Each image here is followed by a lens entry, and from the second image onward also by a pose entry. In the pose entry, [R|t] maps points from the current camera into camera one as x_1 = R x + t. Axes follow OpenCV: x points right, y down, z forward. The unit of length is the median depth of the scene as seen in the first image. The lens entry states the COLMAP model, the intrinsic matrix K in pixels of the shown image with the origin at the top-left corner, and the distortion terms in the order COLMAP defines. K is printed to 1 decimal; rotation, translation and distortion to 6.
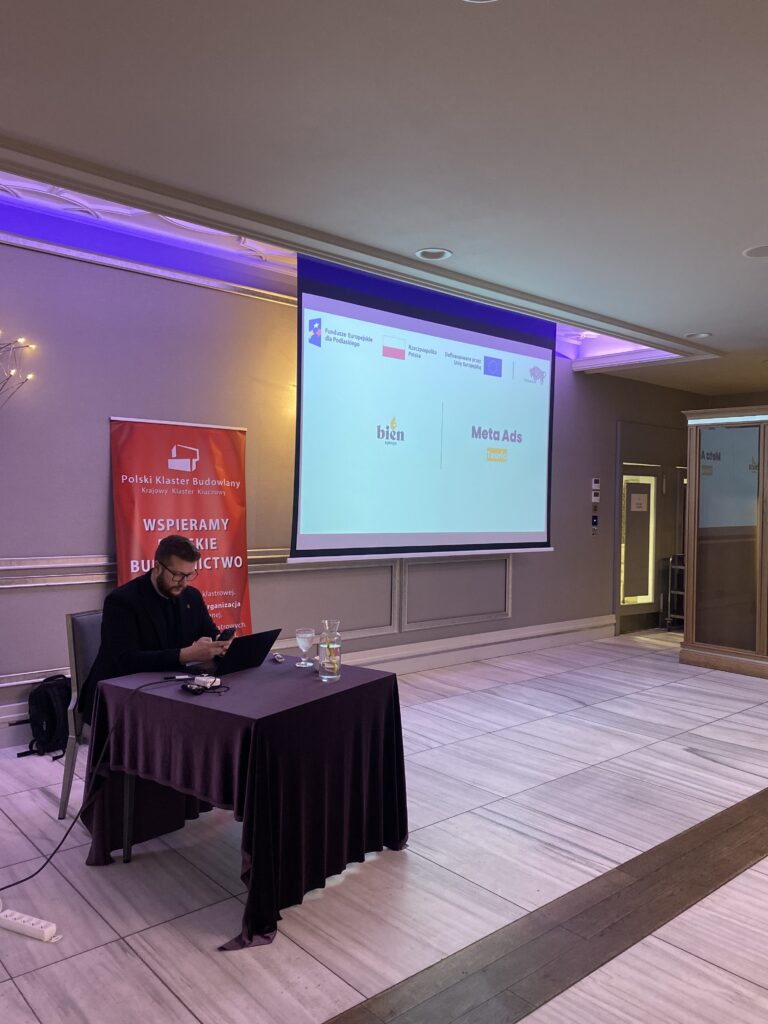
lens RADIAL K [[784.0, 0, 381.8], [0, 784.0, 514.8], [0, 0, 1]] dist [0.009120, -0.000251]
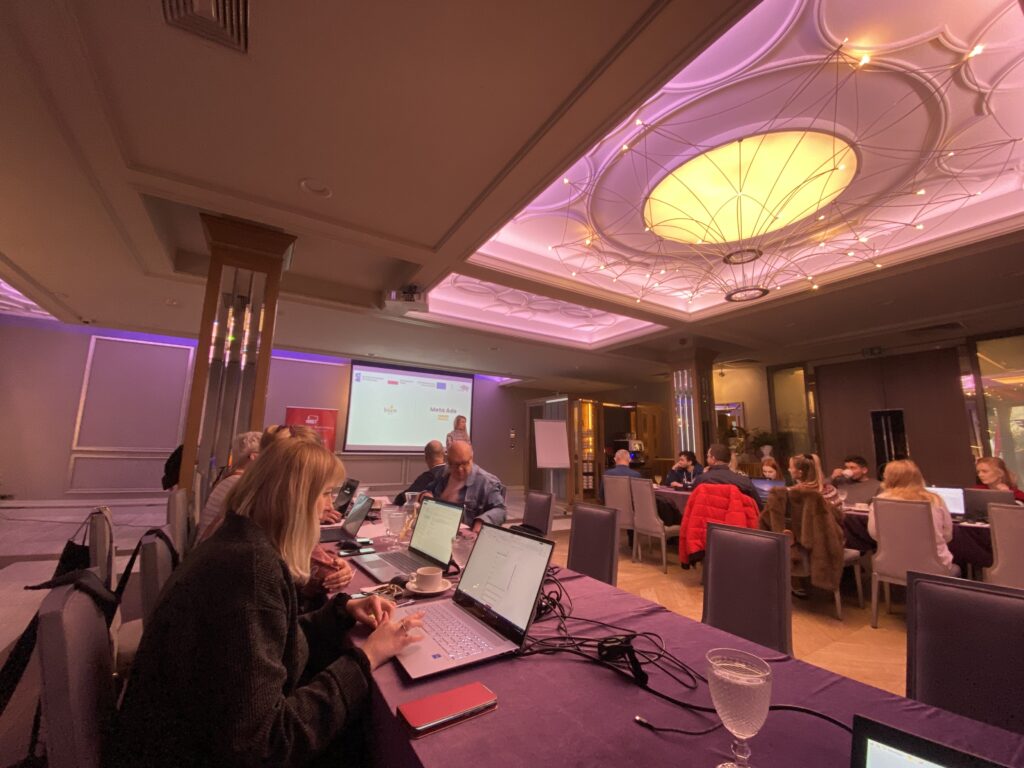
lens RADIAL K [[412.2, 0, 514.4], [0, 412.2, 383.2], [0, 0, 1]] dist [0.002445, 0.000102]
pose [[0.989203, -0.029181, -0.143615, 0.667334], [0.002834, 0.983601, -0.180337, 0.071078], [0.146522, 0.177983, 0.973064, -0.413569]]
